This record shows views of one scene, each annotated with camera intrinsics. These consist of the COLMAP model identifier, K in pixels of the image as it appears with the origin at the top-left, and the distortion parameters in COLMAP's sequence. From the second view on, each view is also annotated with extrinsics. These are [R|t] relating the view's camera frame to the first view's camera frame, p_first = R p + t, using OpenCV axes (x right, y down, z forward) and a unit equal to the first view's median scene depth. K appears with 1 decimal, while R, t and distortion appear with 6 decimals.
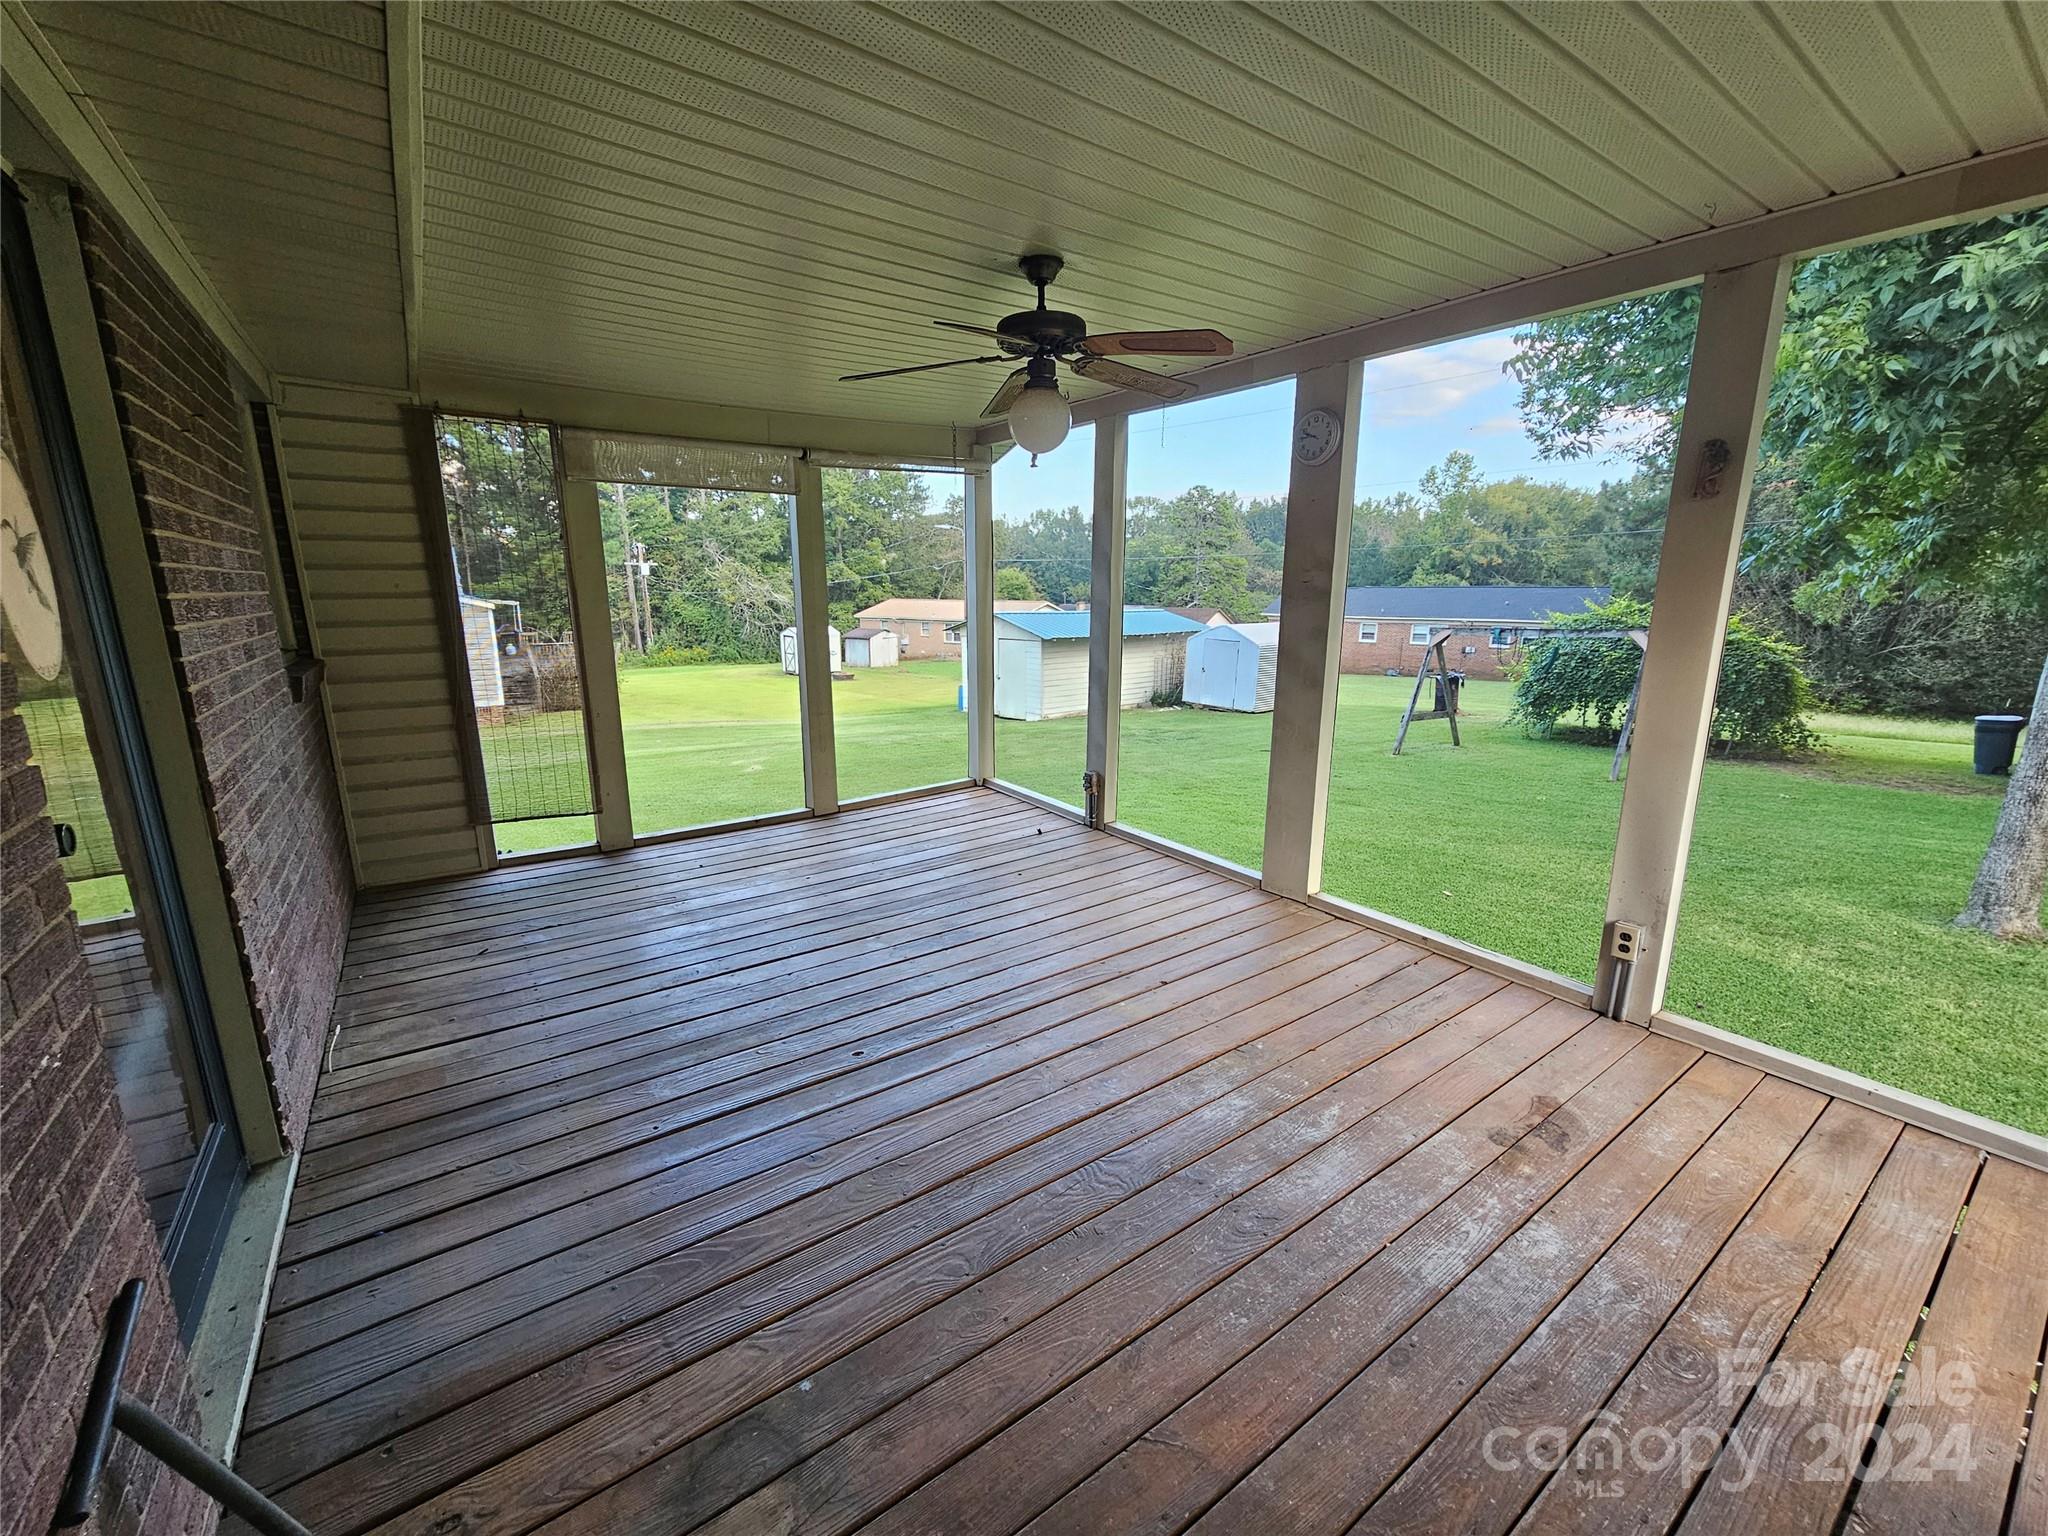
lens RADIAL K [[837.3, 0, 1019.1], [0, 837.3, 780.8], [0, 0, 1]] dist [-0.008833, 0.000537]
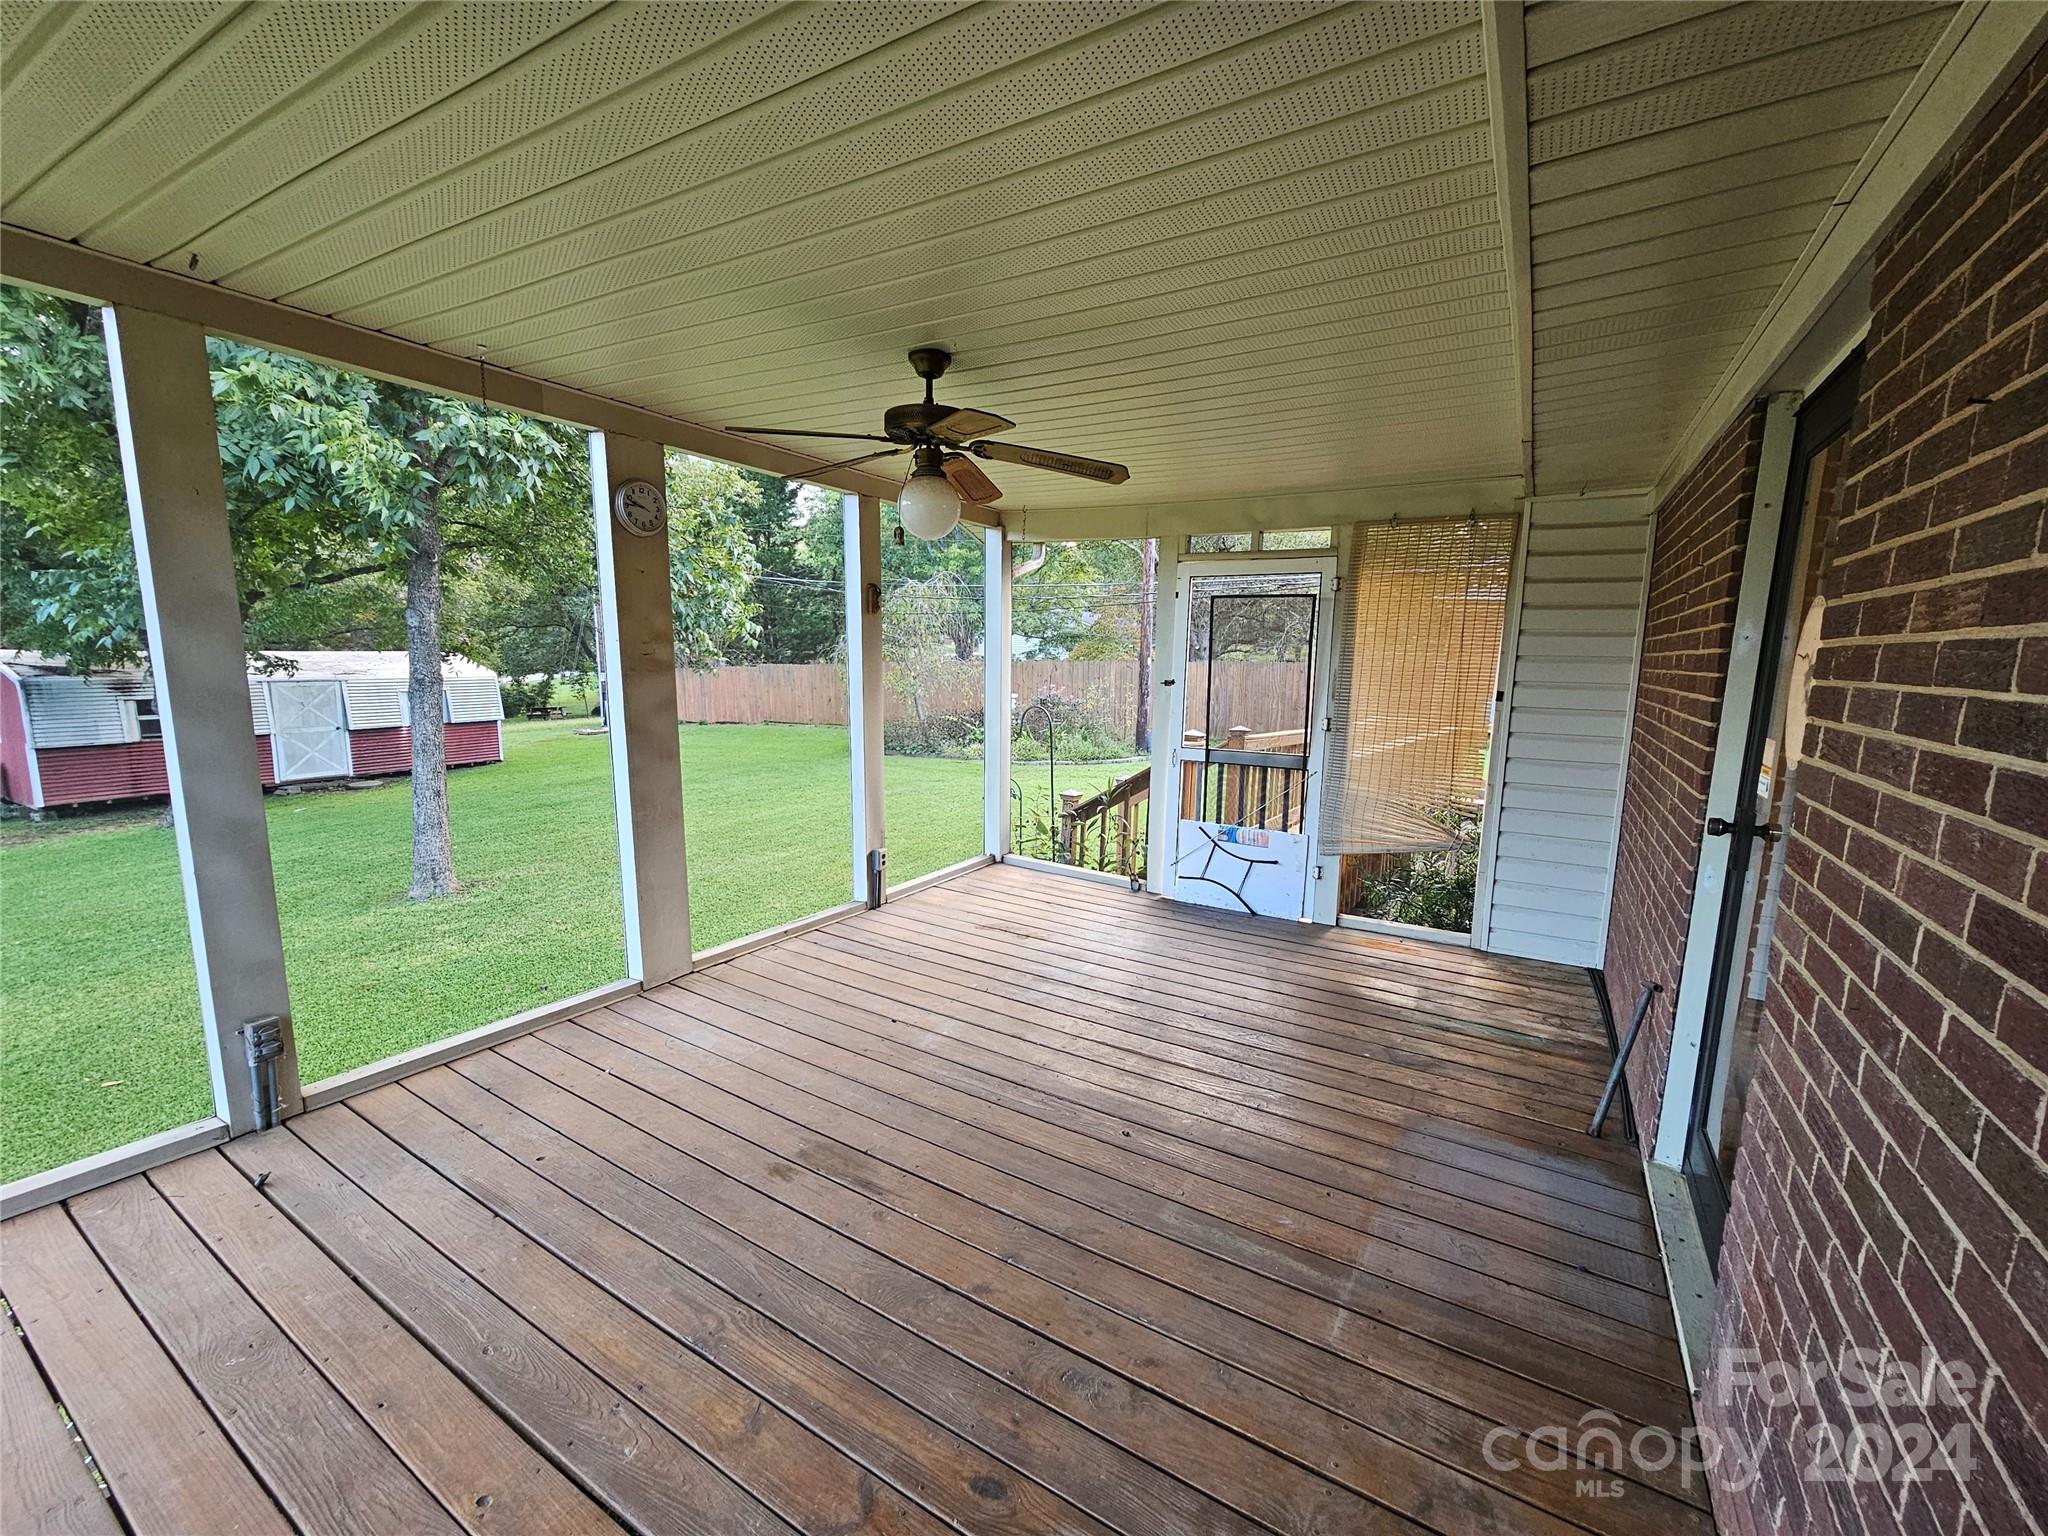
lens RADIAL K [[837.3, 0, 1019.1], [0, 837.3, 780.8], [0, 0, 1]] dist [-0.008833, 0.000537]
pose [[-0.394291, -0.150122, 0.906641, -0.880371], [0.186521, 0.952960, 0.238908, -0.304957], [-0.899858, 0.263307, -0.347743, 1.205004]]
